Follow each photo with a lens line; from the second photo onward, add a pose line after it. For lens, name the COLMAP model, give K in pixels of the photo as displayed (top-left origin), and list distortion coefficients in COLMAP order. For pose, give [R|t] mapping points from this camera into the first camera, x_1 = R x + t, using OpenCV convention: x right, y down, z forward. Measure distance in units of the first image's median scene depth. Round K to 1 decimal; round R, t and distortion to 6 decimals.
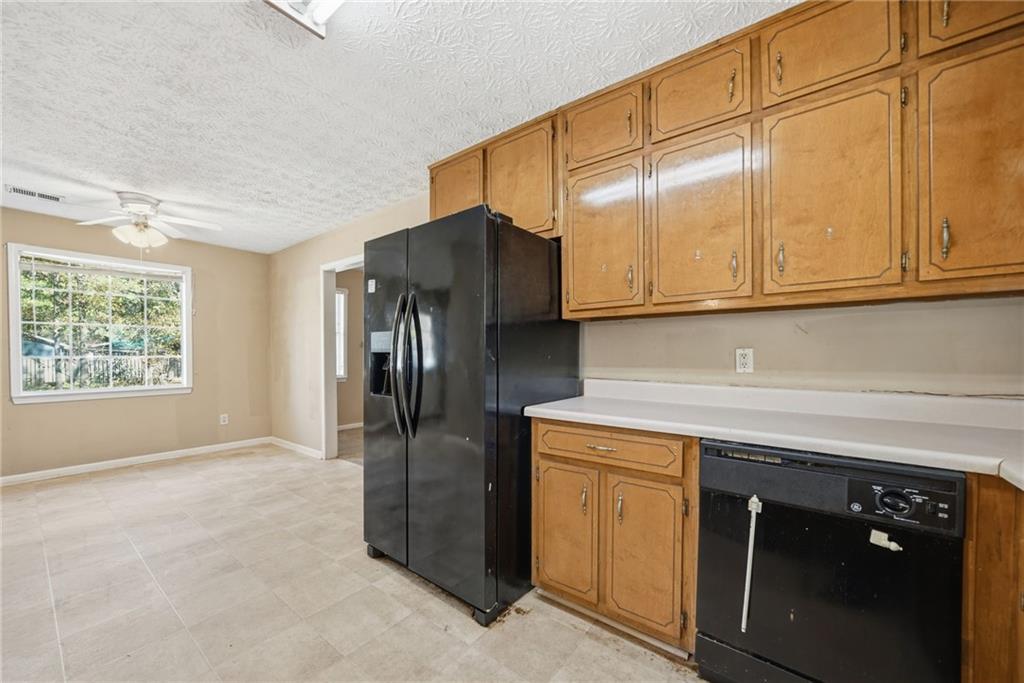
lens RADIAL K [[384.5, 0, 493.8], [0, 384.5, 359.2], [0, 0, 1]] dist [-0.017810, 0.000001]
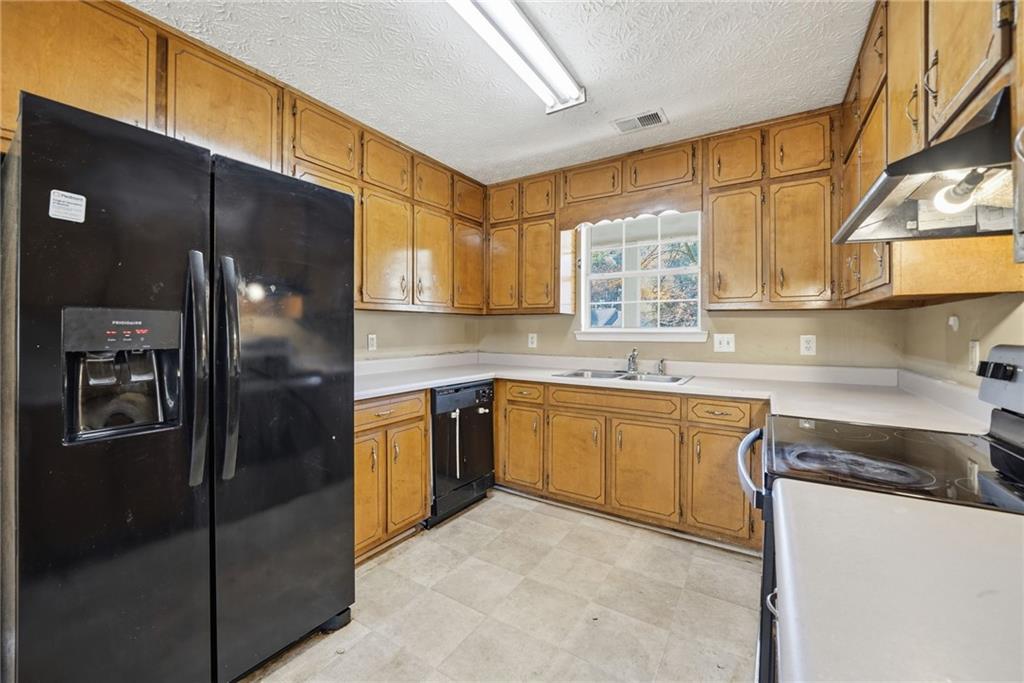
lens RADIAL K [[392.7, 0, 512.6], [0, 392.7, 327.8], [0, 0, 1]] dist [-0.022540, 0.000123]
pose [[-0.099794, 0.001854, 0.995006, -1.053259], [0.011130, 0.999938, -0.000747, -0.051932], [-0.994946, 0.011000, -0.099808, 0.670109]]
